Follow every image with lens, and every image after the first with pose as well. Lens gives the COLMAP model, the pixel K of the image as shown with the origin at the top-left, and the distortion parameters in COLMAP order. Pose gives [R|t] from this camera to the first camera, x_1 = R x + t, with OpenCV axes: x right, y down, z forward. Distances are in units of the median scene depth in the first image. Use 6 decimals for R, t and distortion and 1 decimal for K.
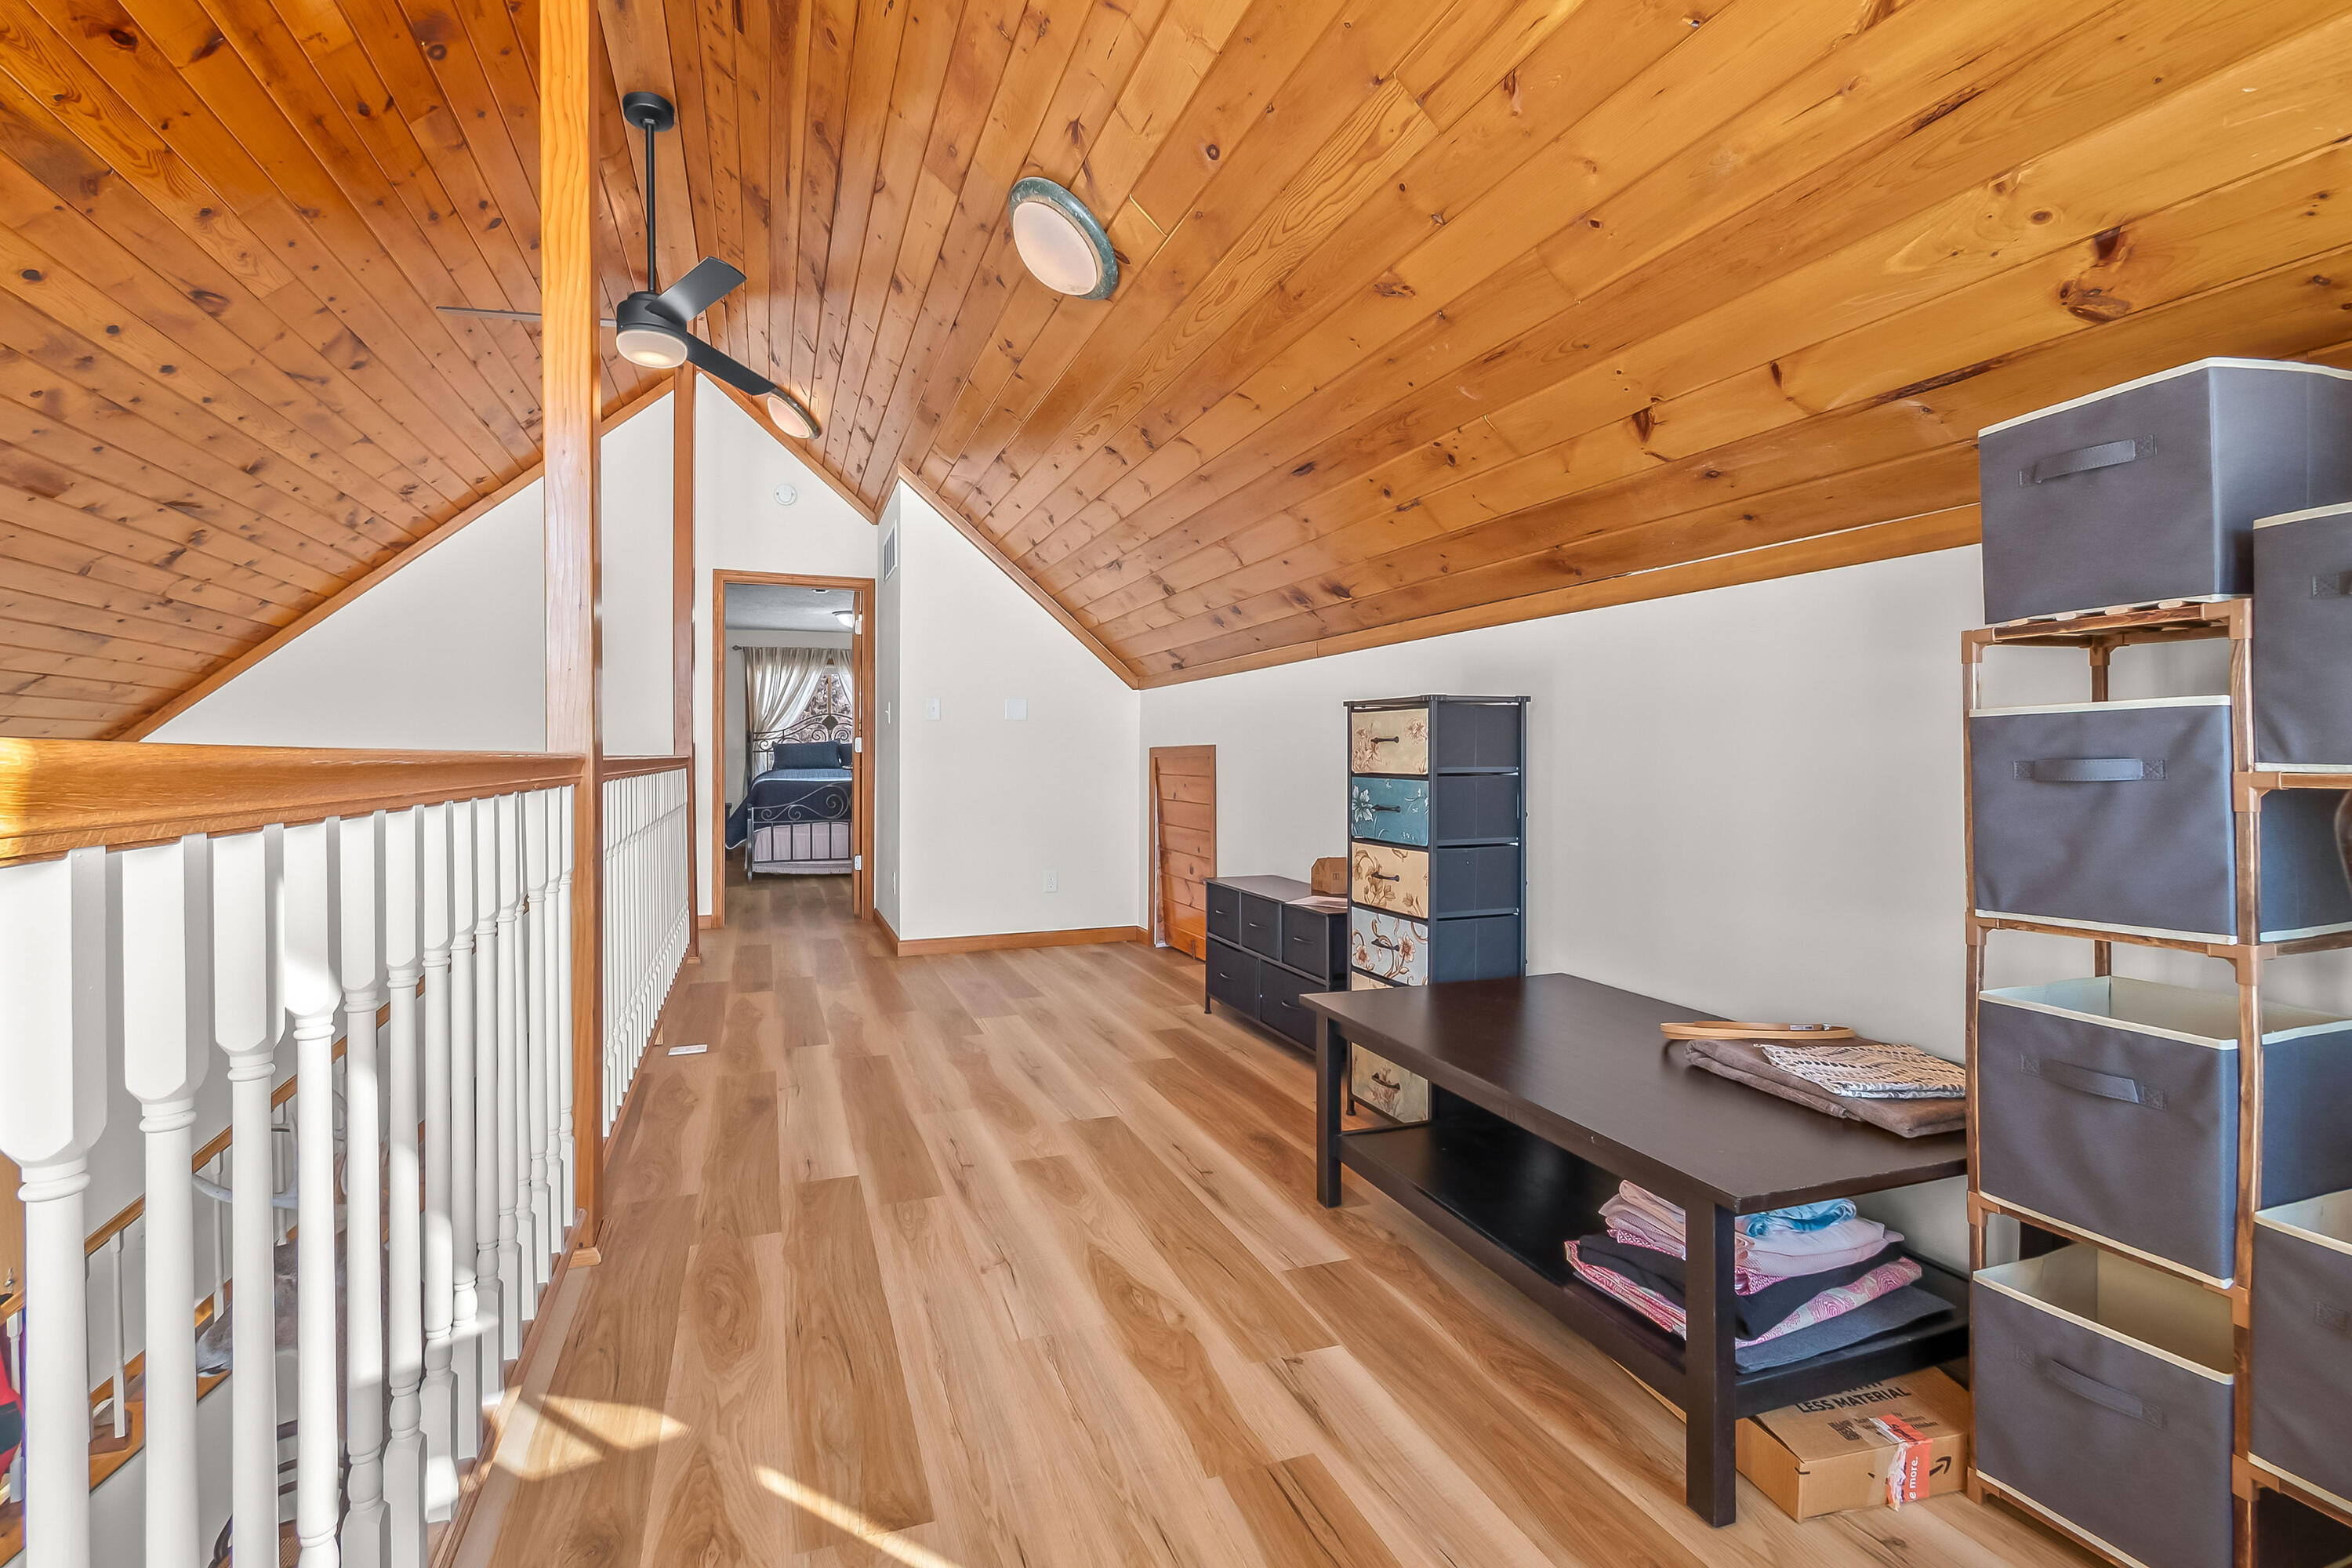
lens RADIAL K [[1100.3, 0, 1162.1], [0, 1100.3, 772.3], [0, 0, 1]] dist [-0.002375, -0.000122]
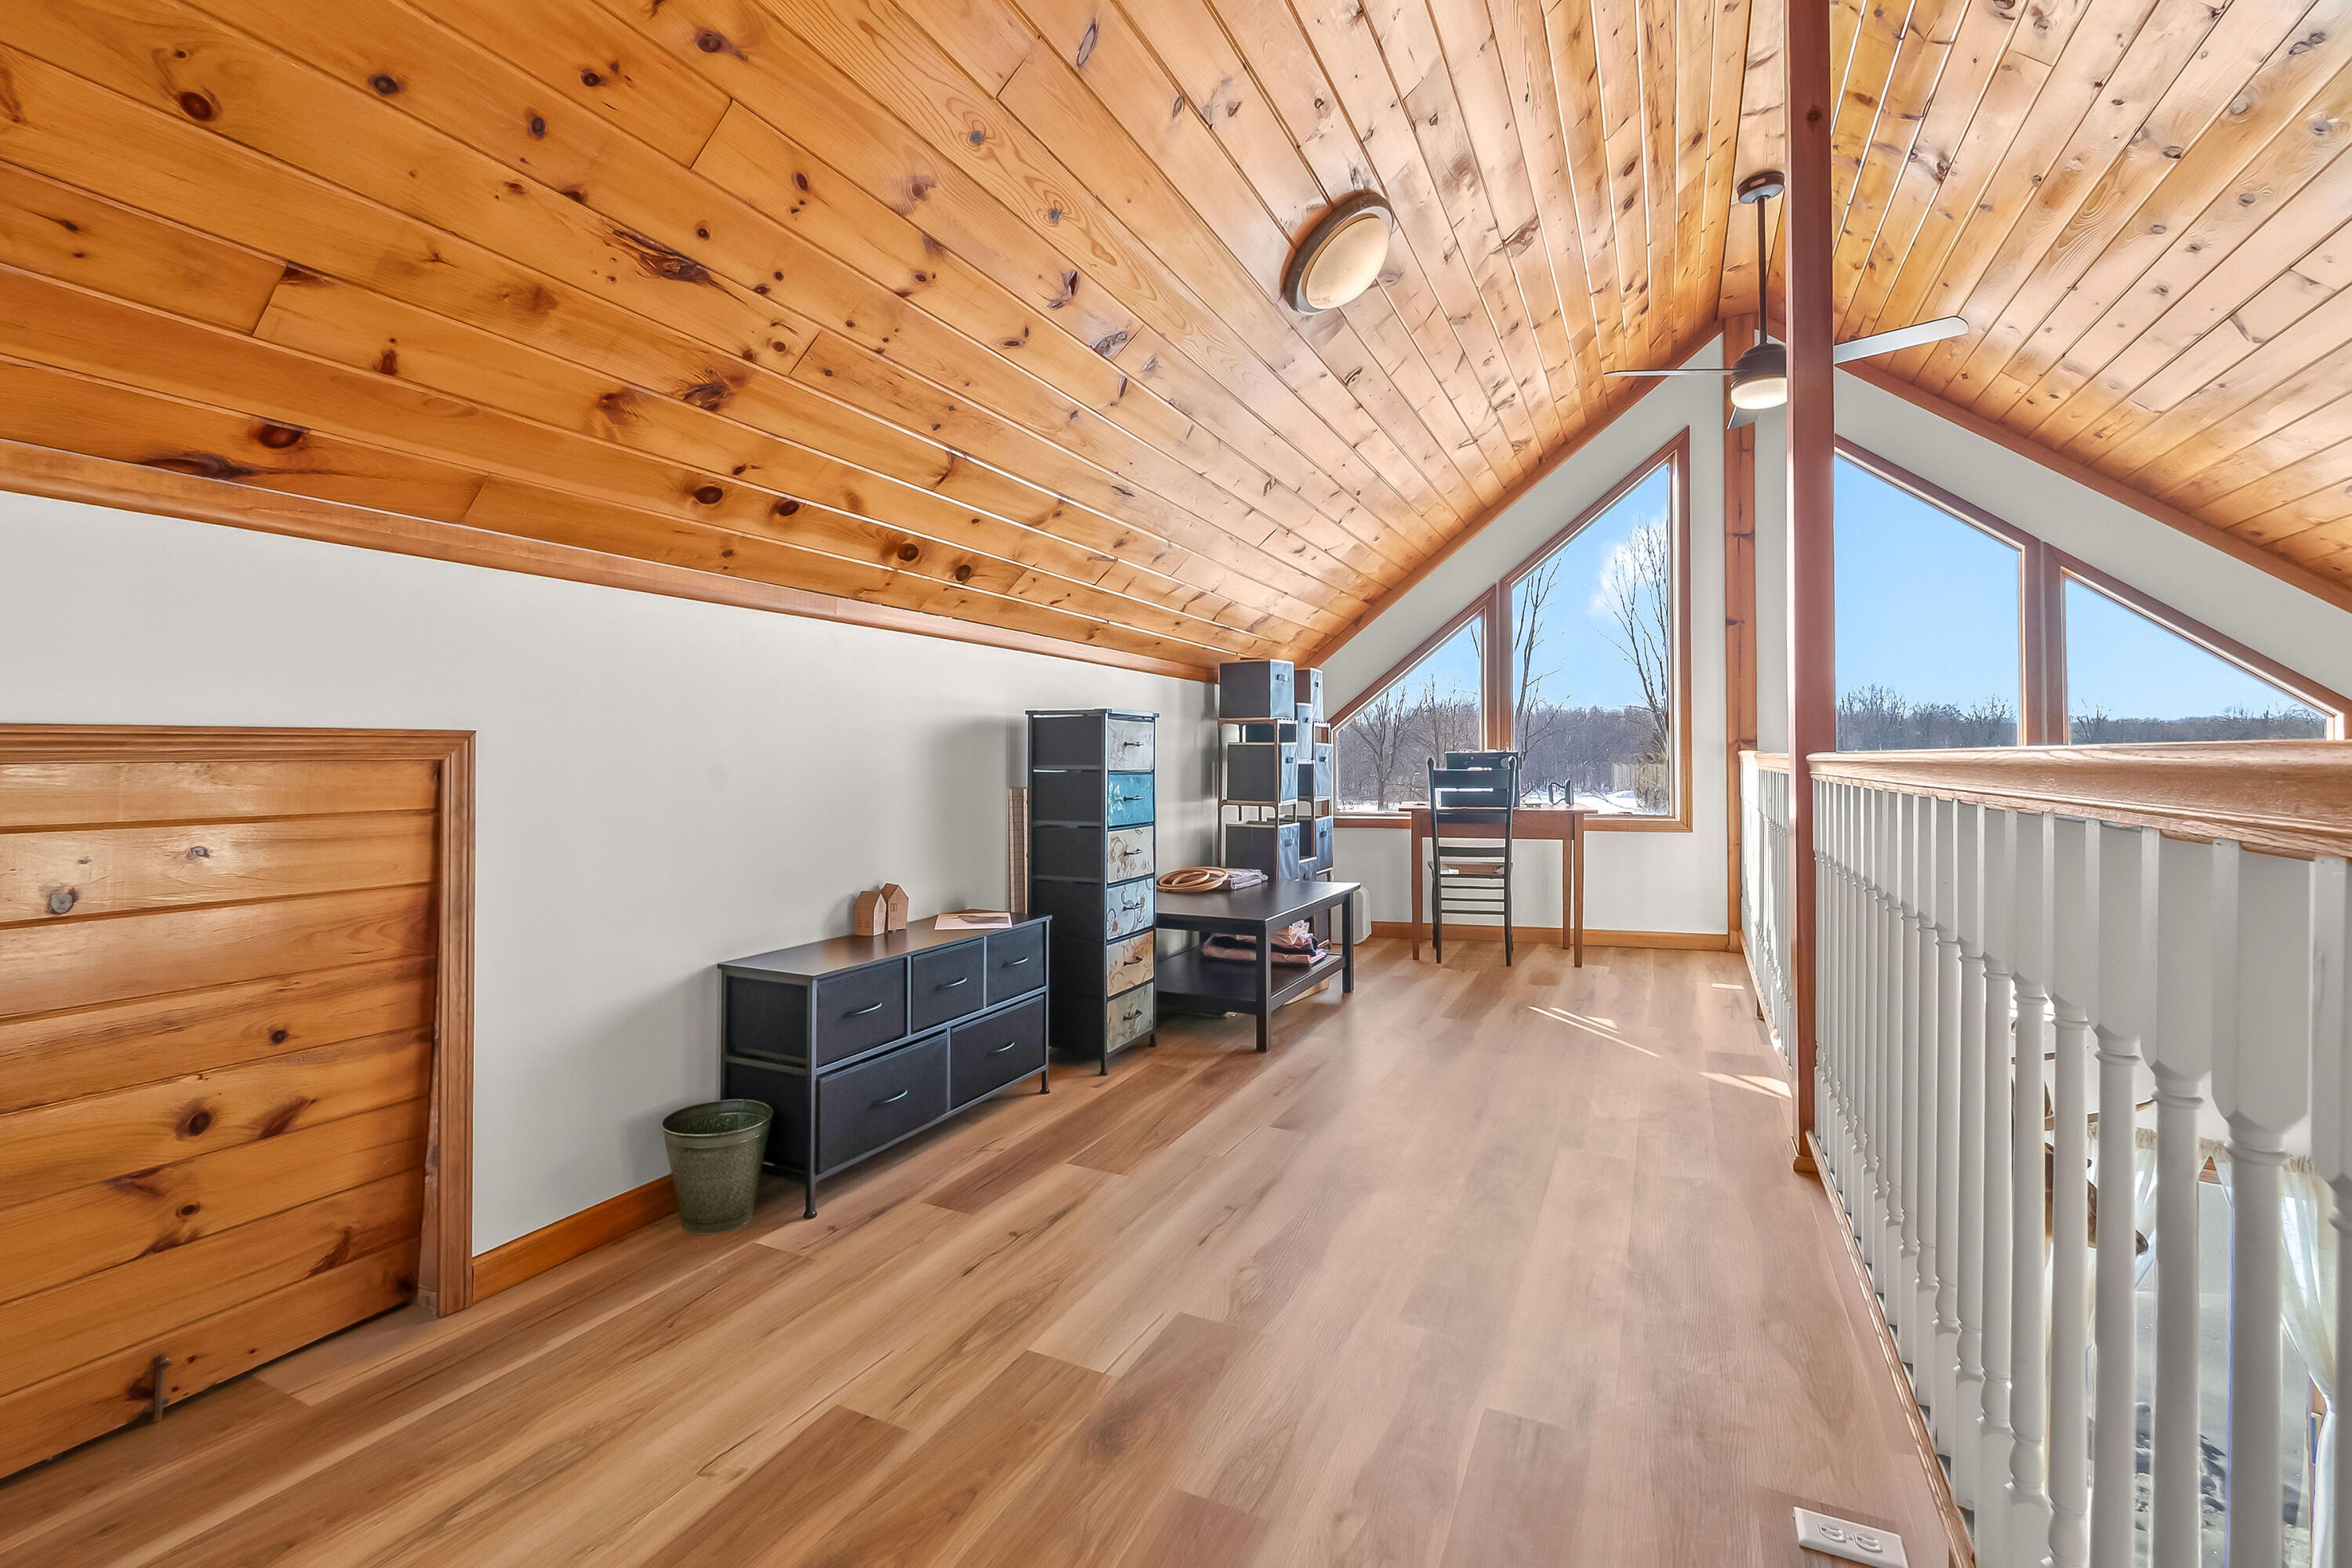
lens RADIAL K [[1014.1, 0, 1154.0], [0, 1014.1, 766.1], [0, 0, 1]] dist [0.003119, 0.000067]
pose [[-0.690034, 0.007339, 0.723740, -0.616457], [0.018740, 0.999795, 0.007729, -0.011563], [-0.723535, 0.018897, -0.690029, 1.675316]]
